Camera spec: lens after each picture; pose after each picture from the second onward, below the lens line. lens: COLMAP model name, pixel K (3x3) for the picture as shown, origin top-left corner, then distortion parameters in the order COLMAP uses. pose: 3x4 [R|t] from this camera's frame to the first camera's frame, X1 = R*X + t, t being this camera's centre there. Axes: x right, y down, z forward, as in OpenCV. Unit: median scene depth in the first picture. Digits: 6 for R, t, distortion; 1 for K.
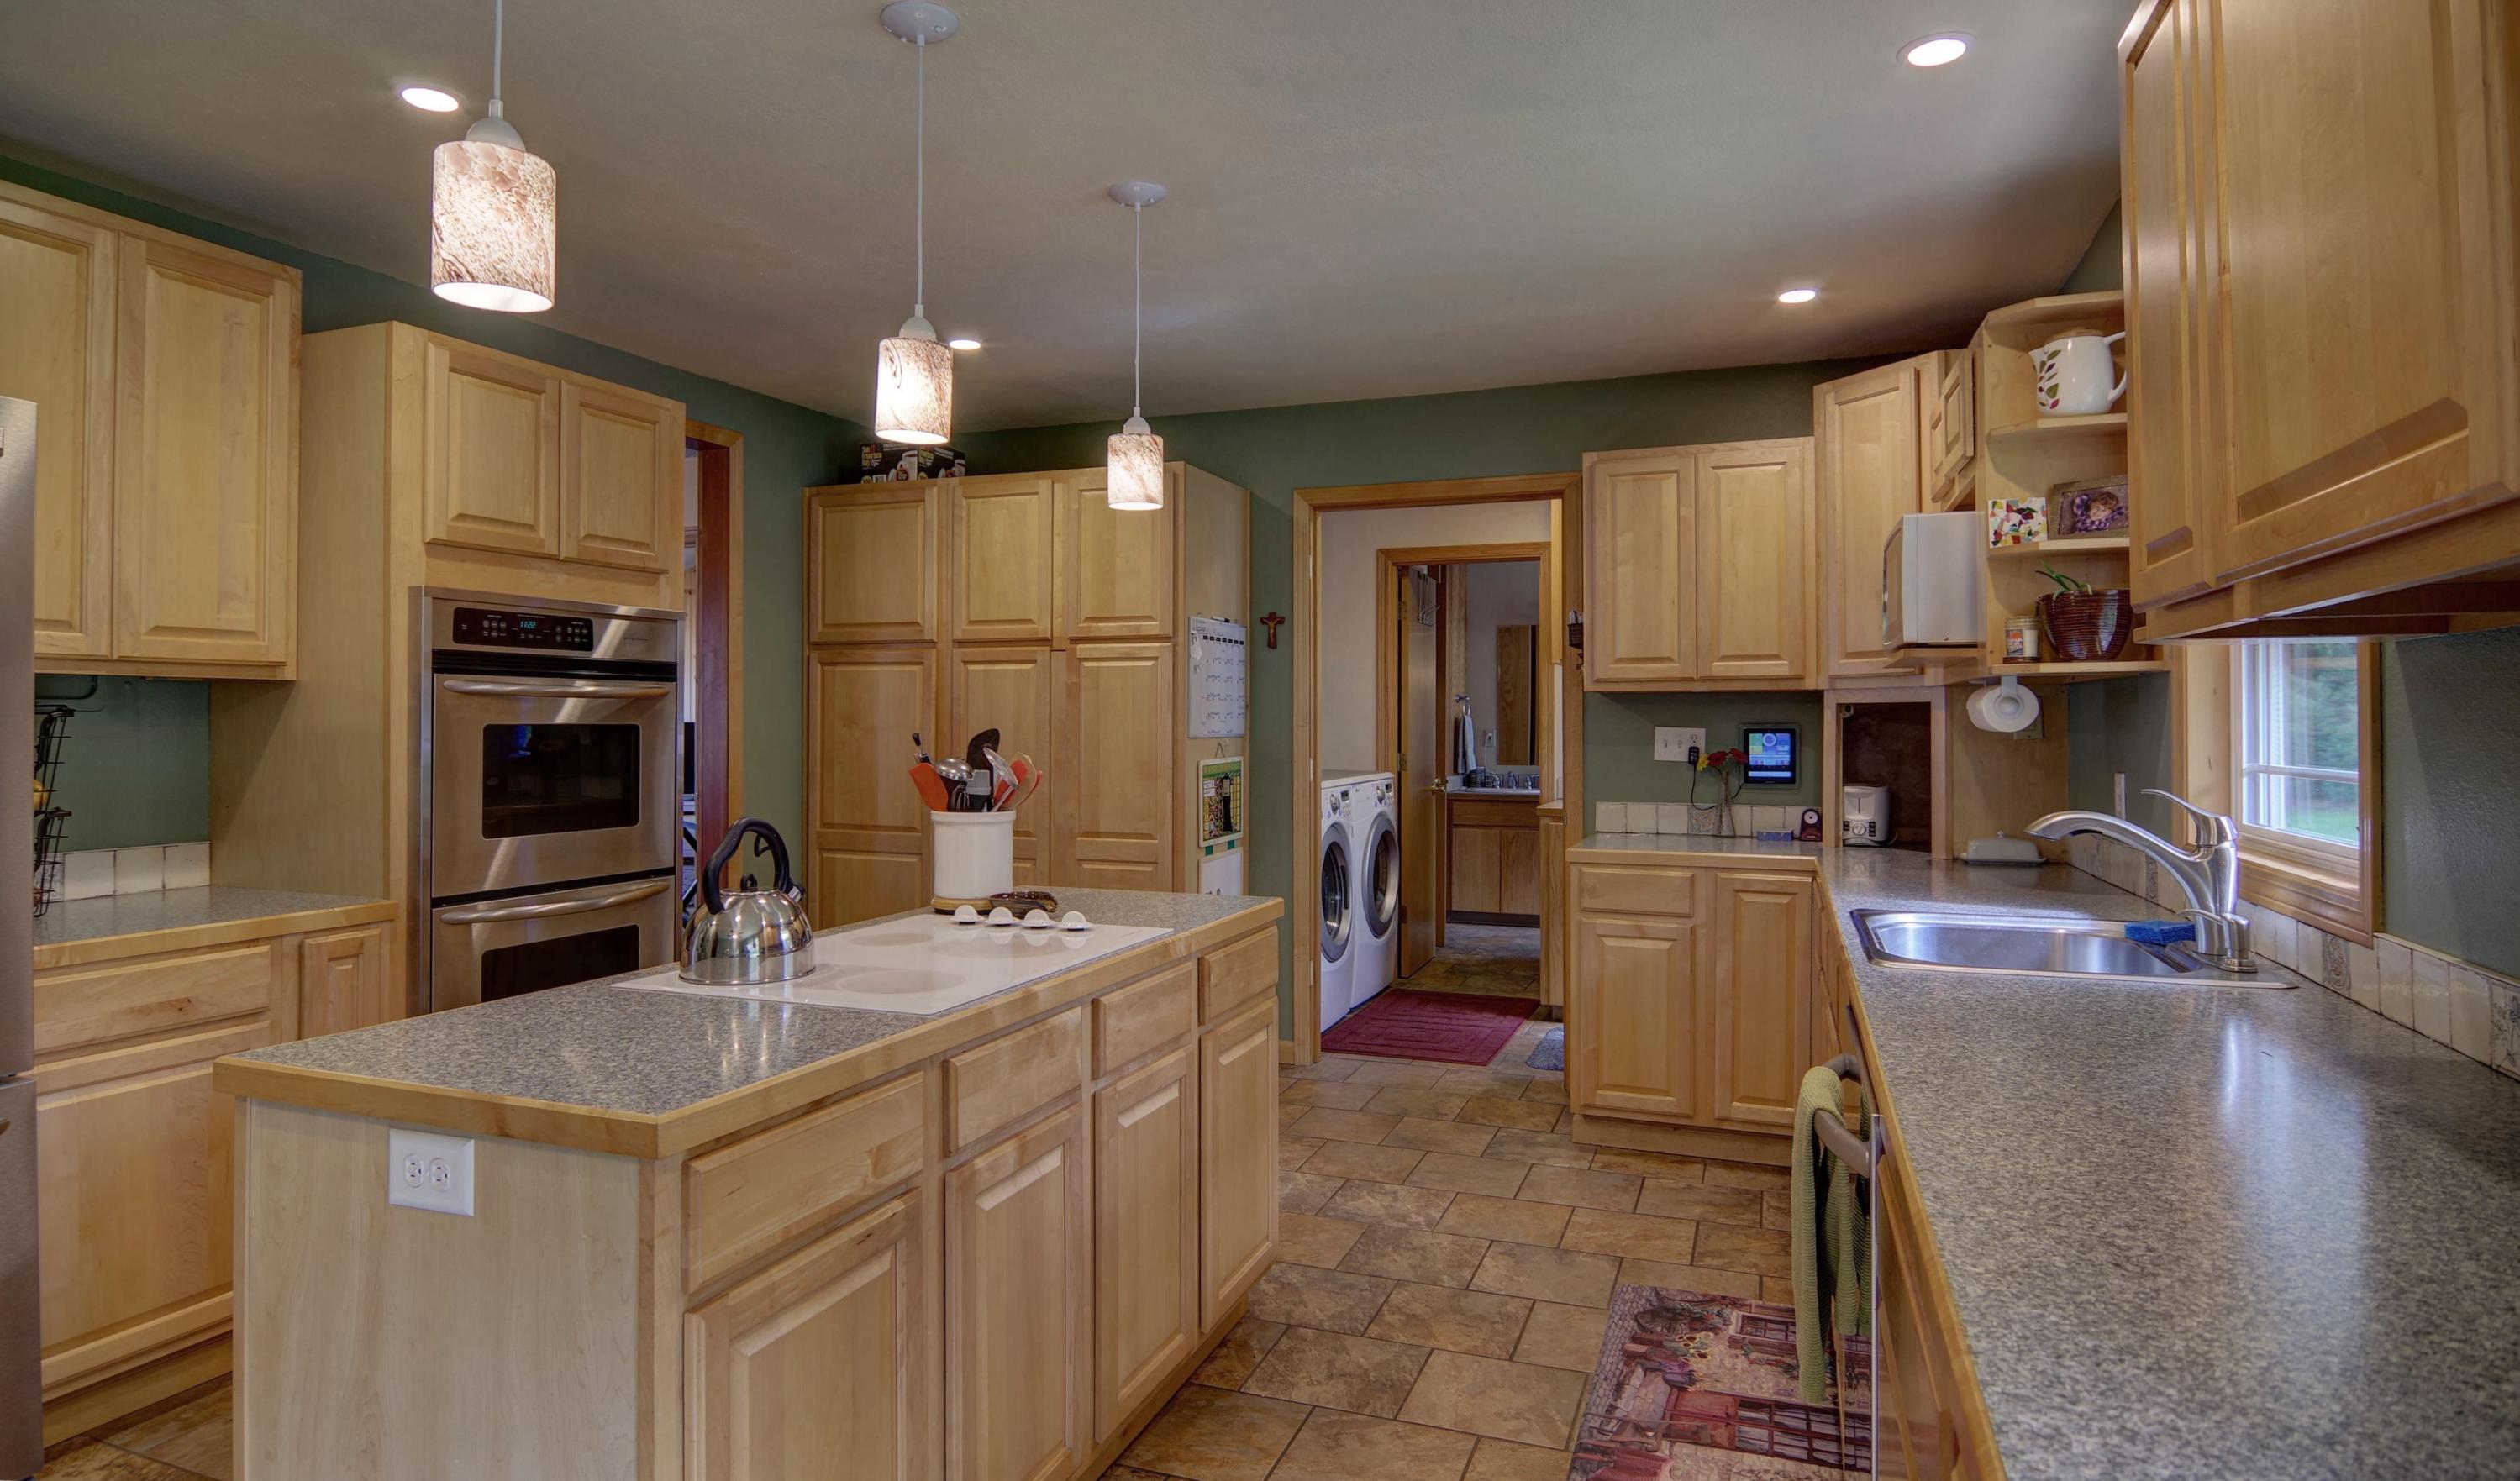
lens RADIAL K [[1380.7, 0, 1246.5], [0, 1380.7, 701.0], [0, 0, 1]] dist [-0.018937, -0.000135]
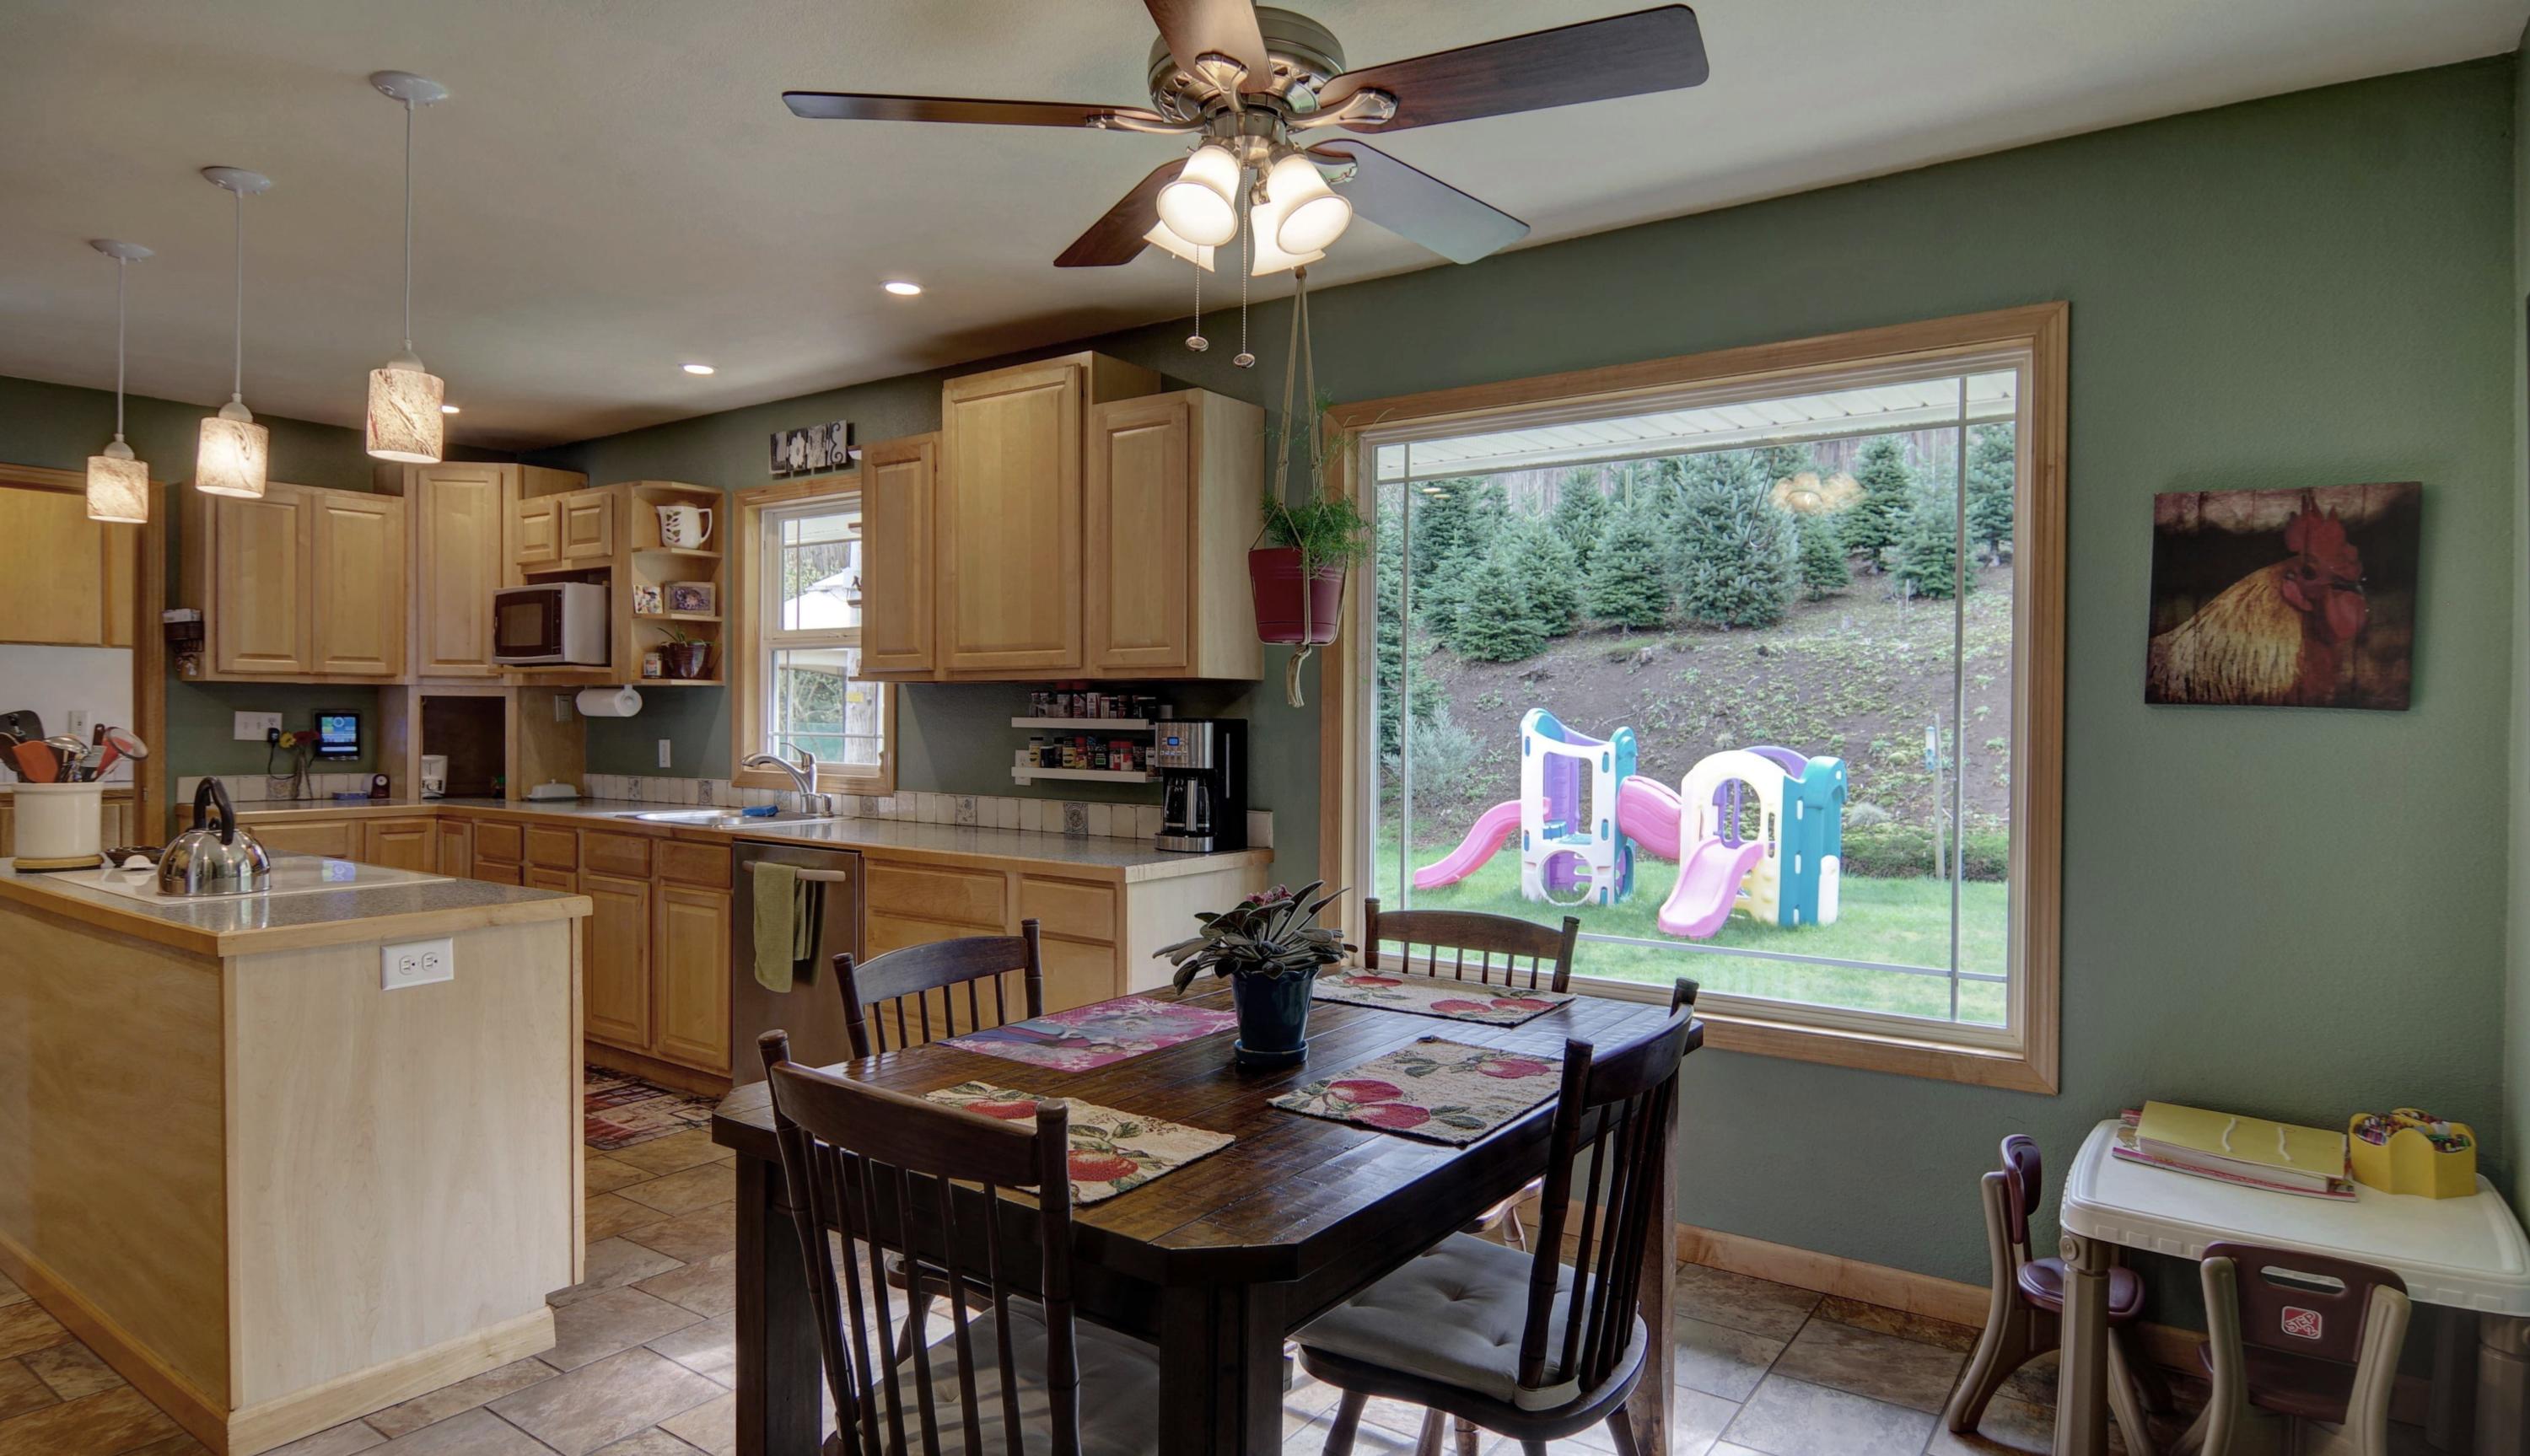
lens RADIAL K [[1416.7, 0, 1259.2], [0, 1416.7, 738.4], [0, 0, 1]] dist [-0.007009, -0.000473]
pose [[0.251489, -0.011169, 0.967796, -0.991433], [-0.023704, 0.999562, 0.017695, -0.000584], [-0.967570, -0.027391, 0.251114, -0.233082]]
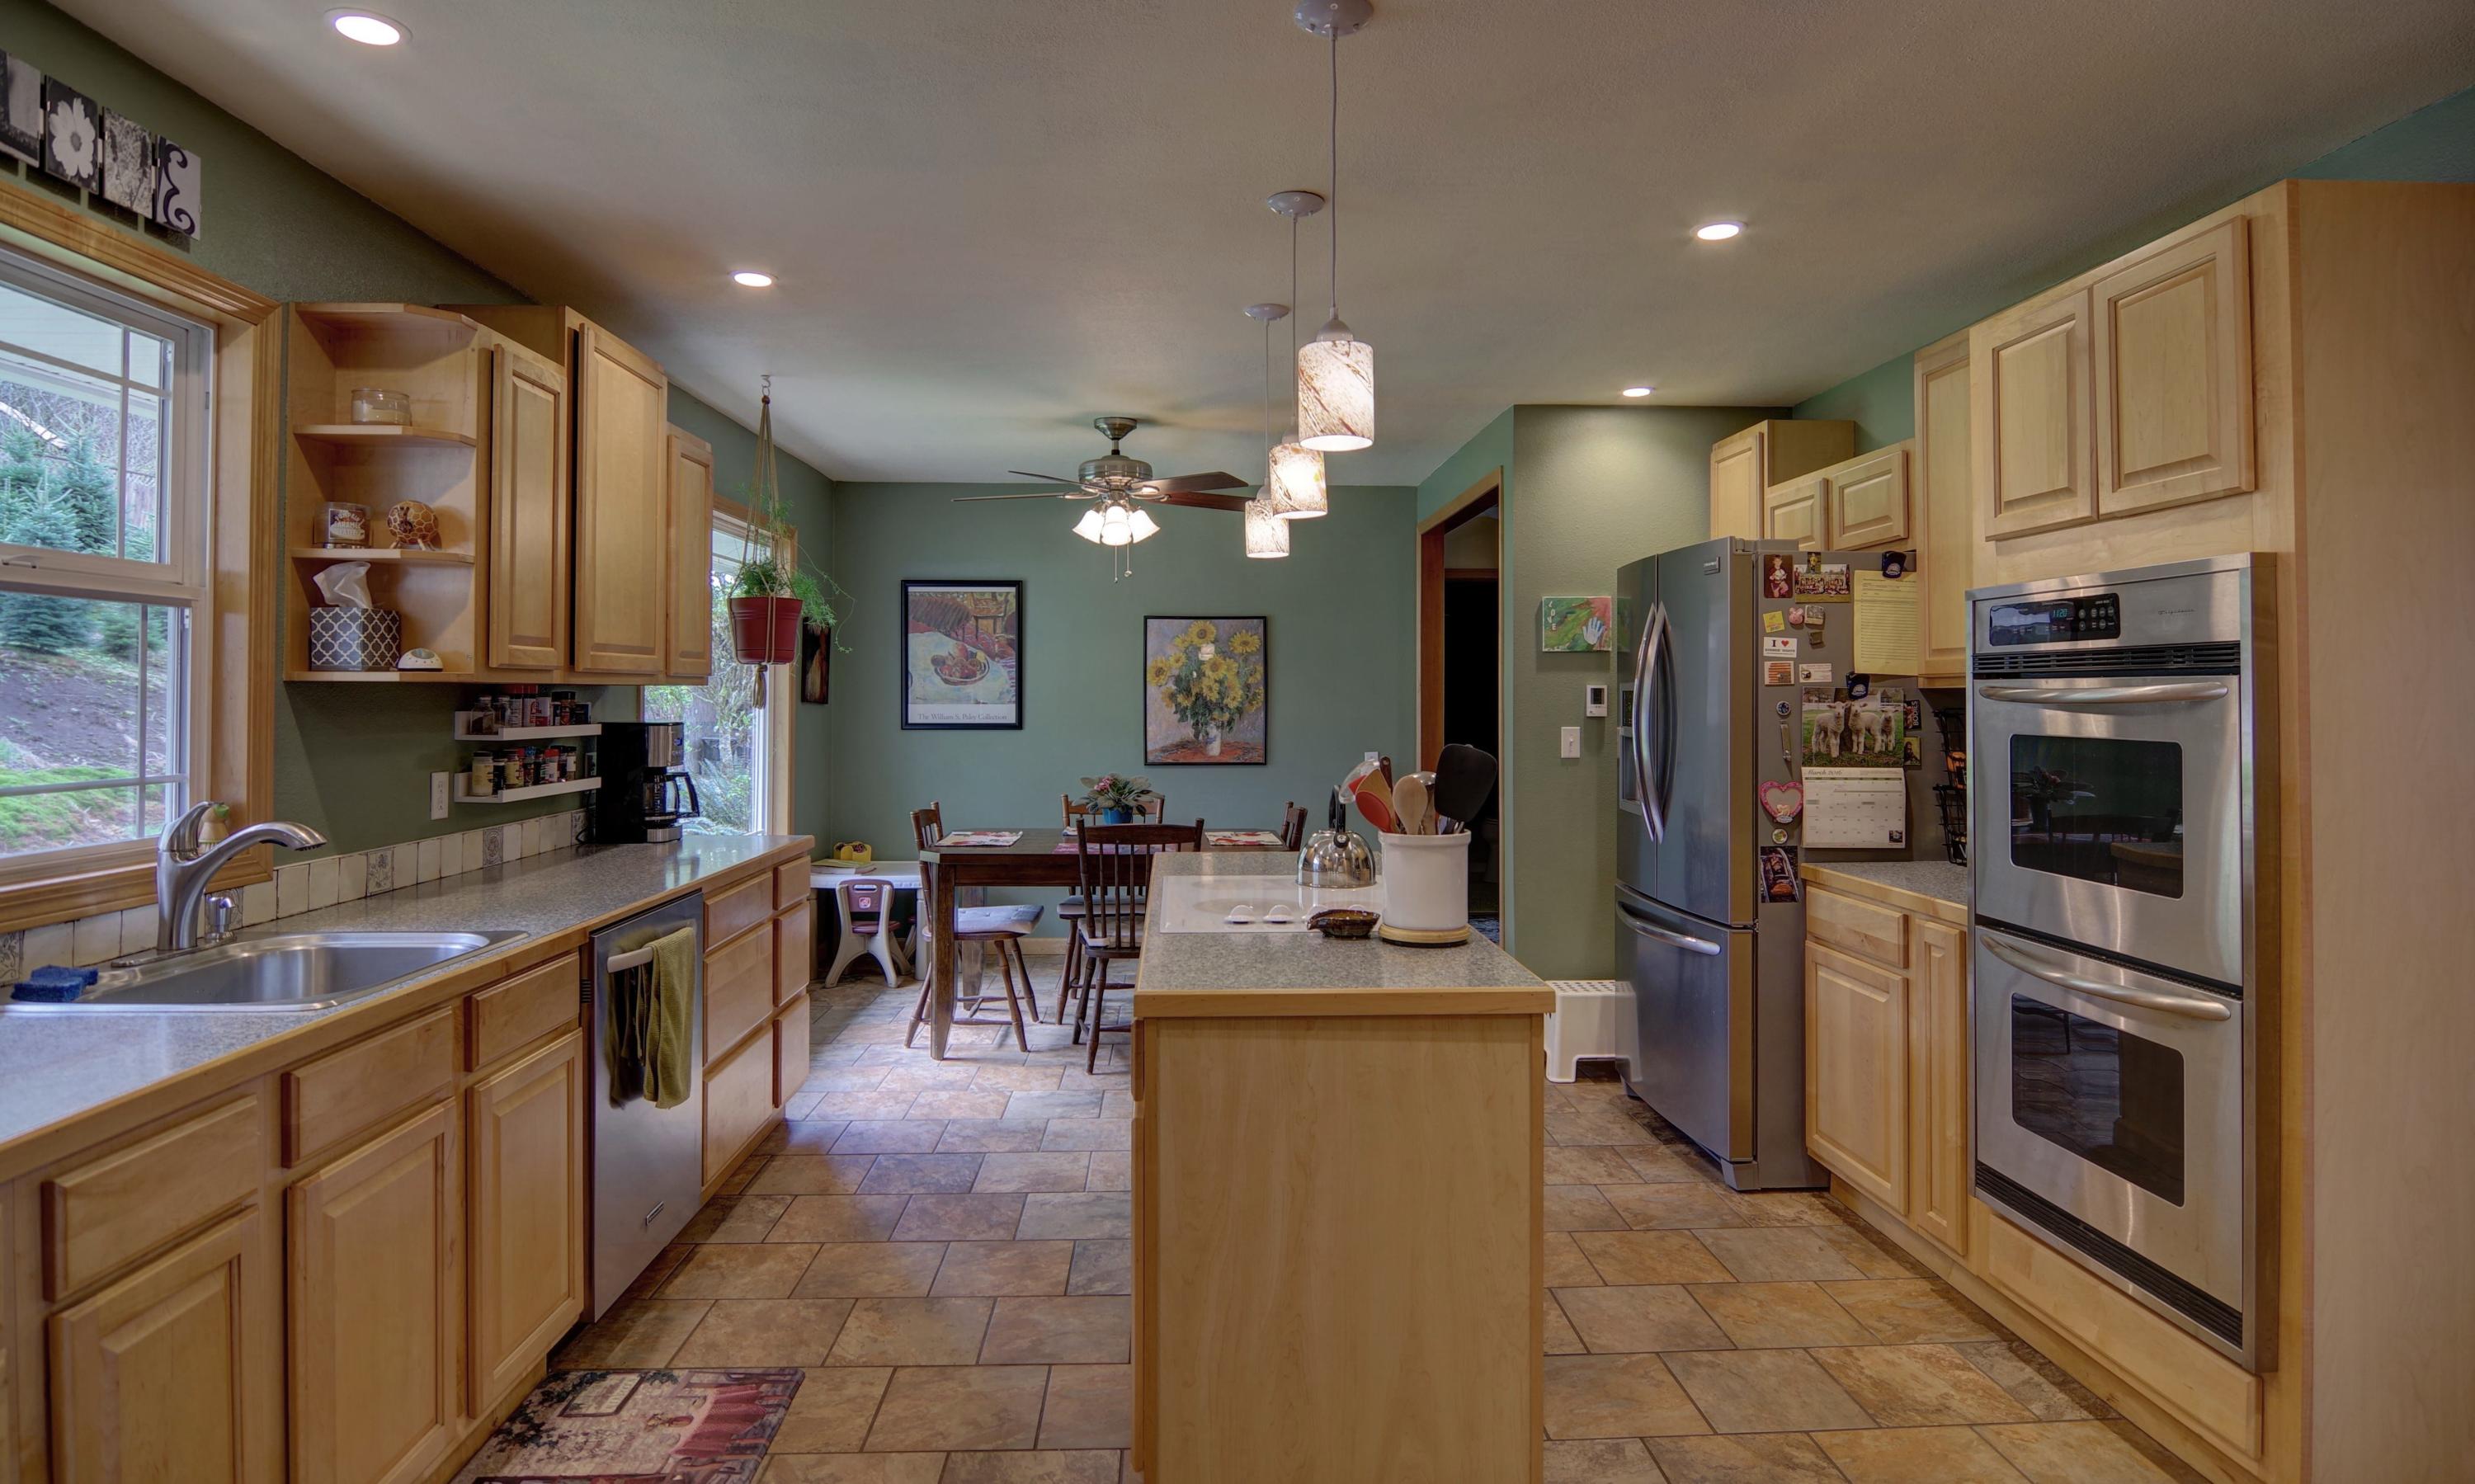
lens RADIAL K [[1329.1, 0, 1236.3], [0, 1329.1, 680.1], [0, 0, 1]] dist [-0.008864, -0.009205]
pose [[-0.915801, -0.005115, -0.401600, 0.250131], [0.005543, 0.999663, -0.025373, 0.001106], [0.401594, -0.025463, -0.915464, 1.625847]]
